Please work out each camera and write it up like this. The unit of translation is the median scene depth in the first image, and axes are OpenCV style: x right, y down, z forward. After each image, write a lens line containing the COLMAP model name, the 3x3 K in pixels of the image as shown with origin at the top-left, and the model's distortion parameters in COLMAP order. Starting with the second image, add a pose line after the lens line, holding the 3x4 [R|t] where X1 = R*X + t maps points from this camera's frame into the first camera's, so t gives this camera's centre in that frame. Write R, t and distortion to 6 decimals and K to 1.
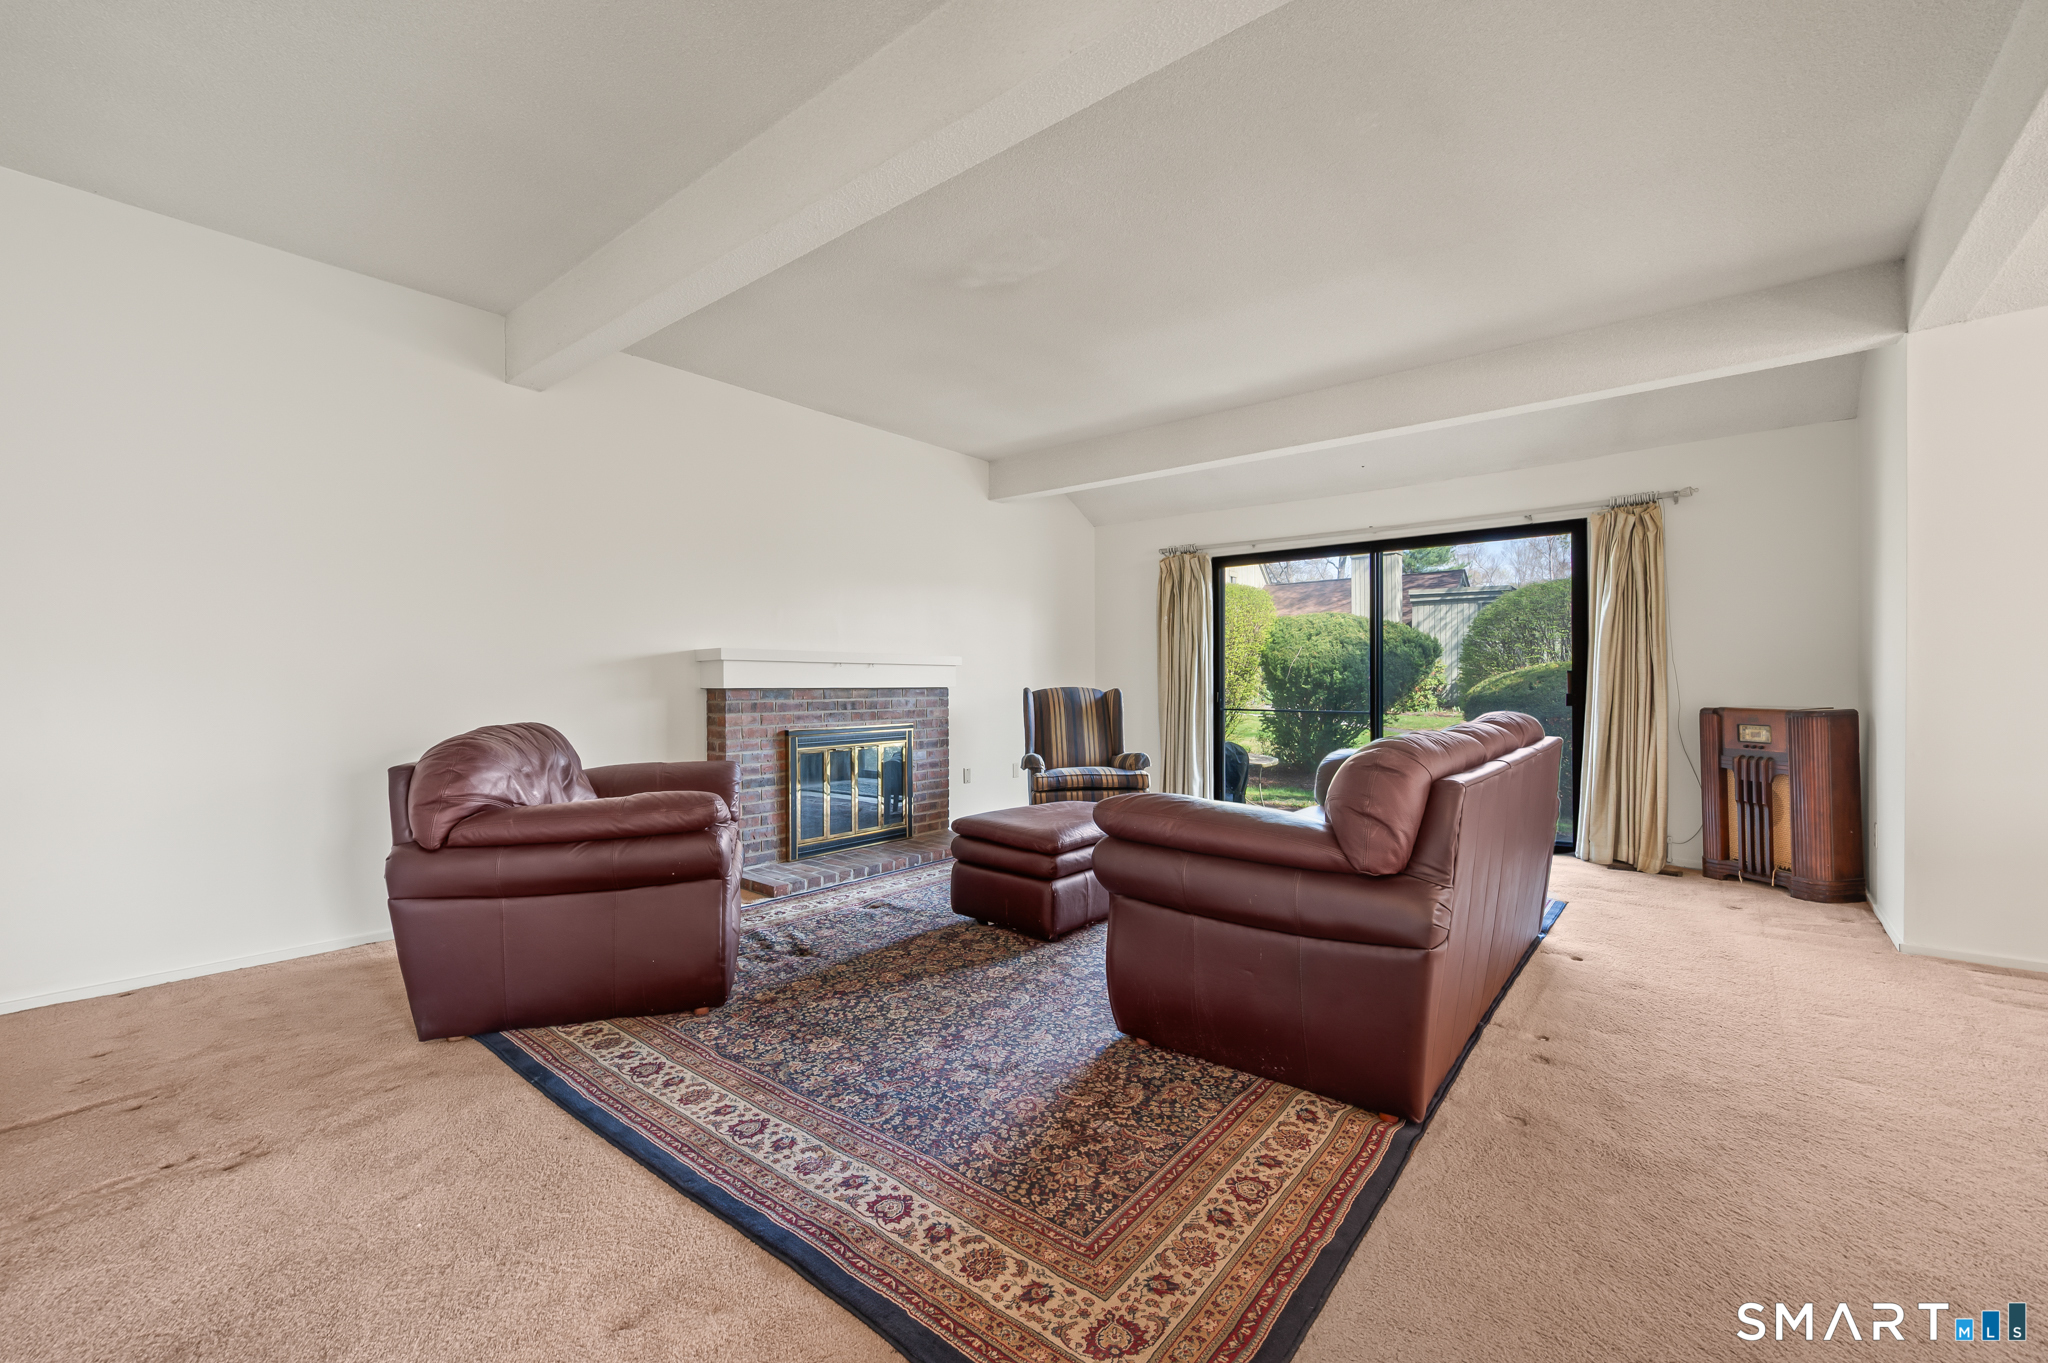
lens RADIAL K [[861.9, 0, 1042.1], [0, 861.9, 663.2], [0, 0, 1]] dist [0.001256, 0.000024]
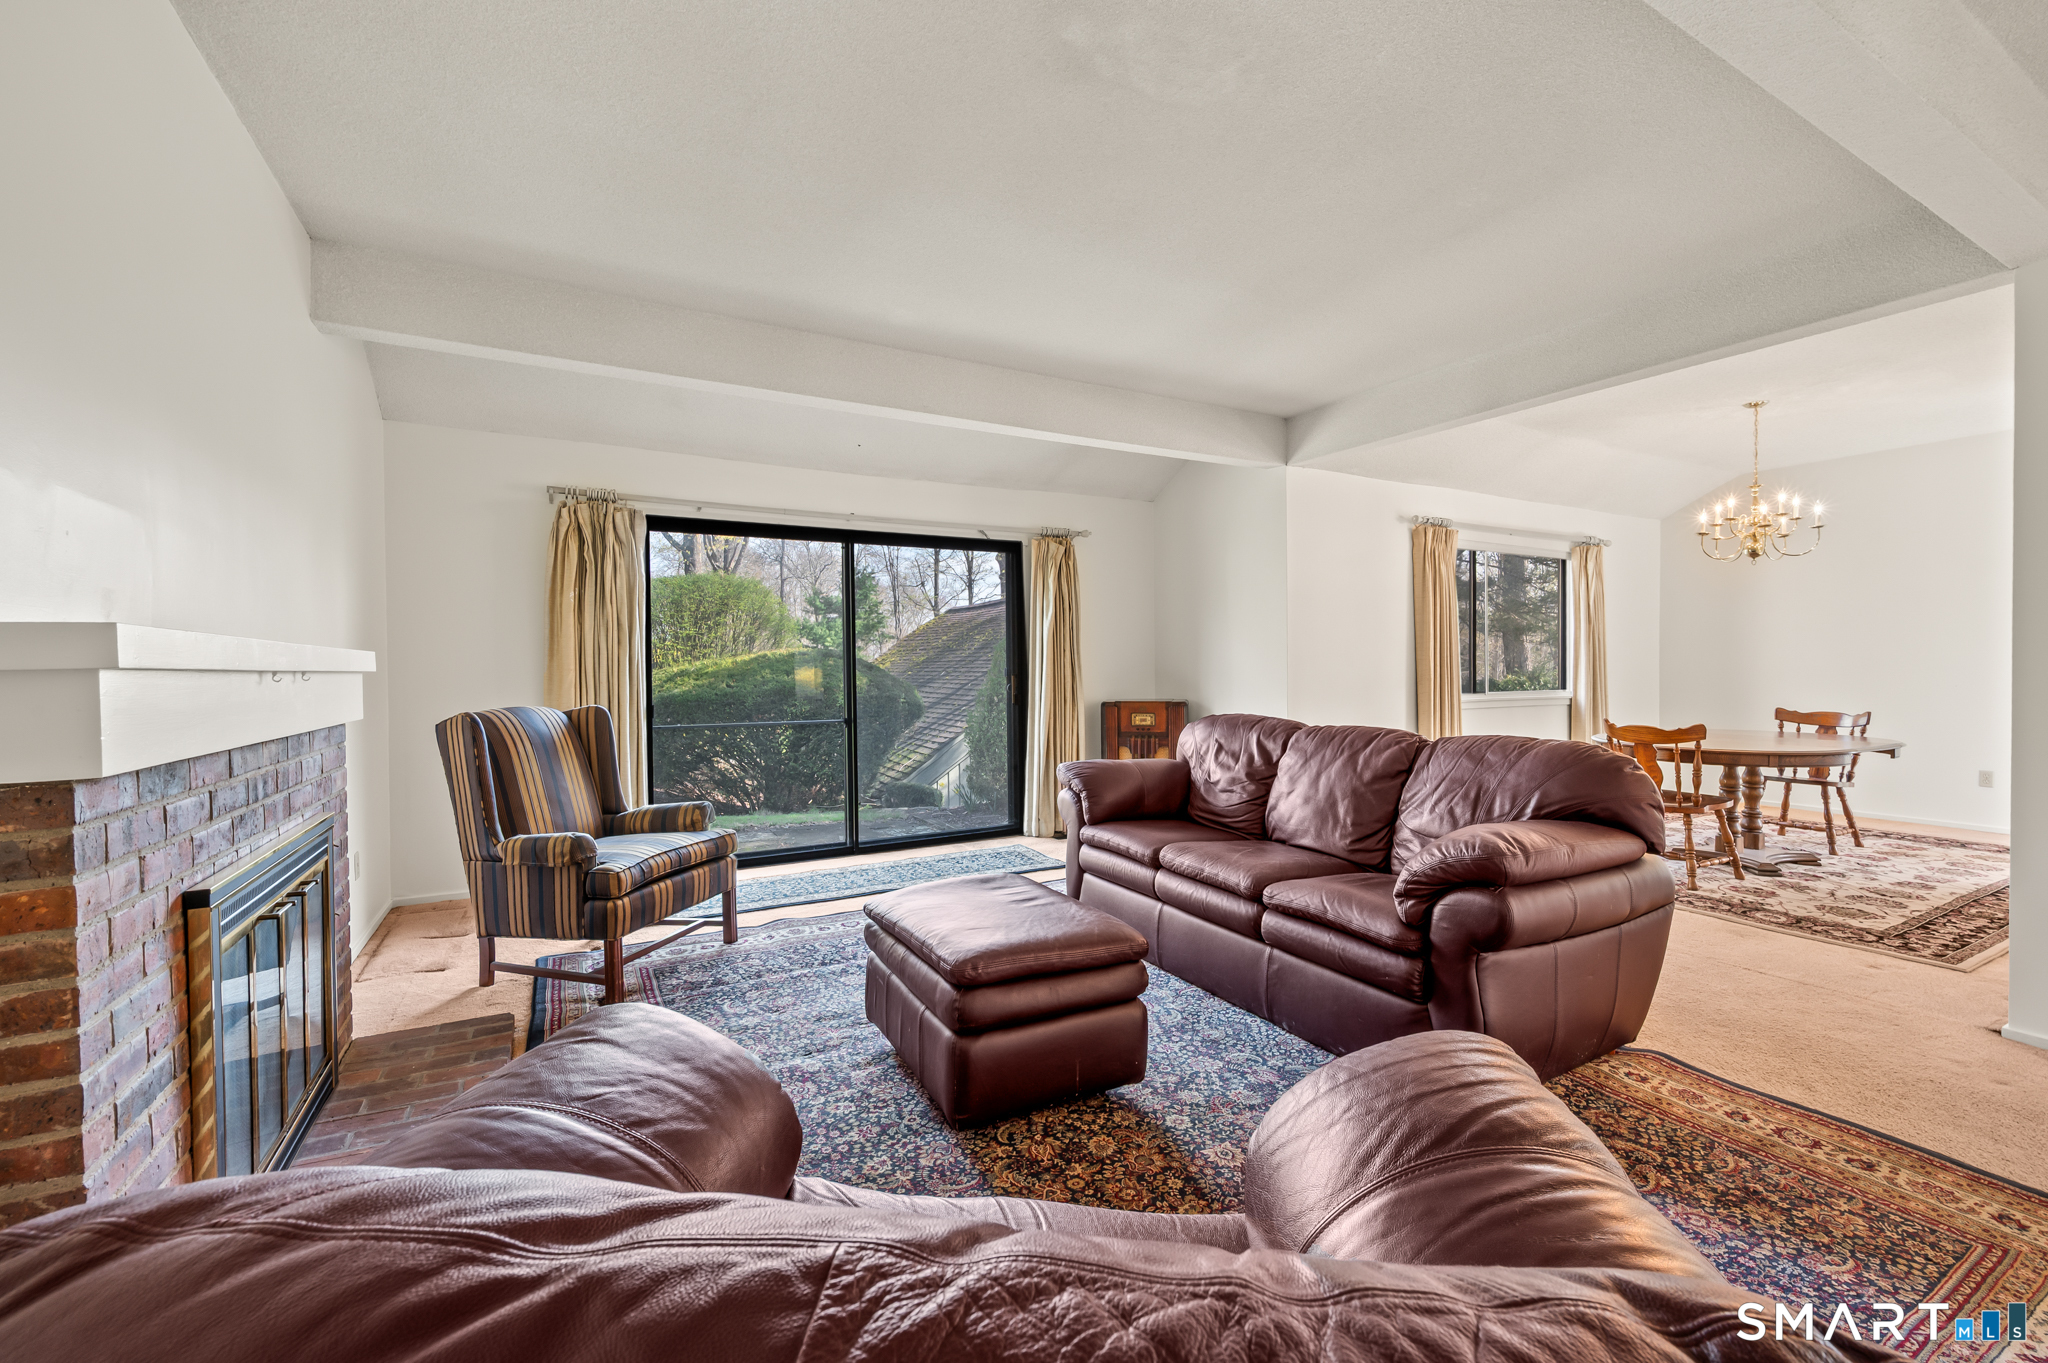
lens RADIAL K [[861.9, 0, 1039.7], [0, 861.9, 669.0], [0, 0, 1]] dist [0.001256, 0.000024]
pose [[0.360494, -0.006167, 0.932741, -0.457484], [-0.012430, 0.999858, 0.011415, -0.010907], [-0.932679, -0.015709, 0.360366, 0.579541]]
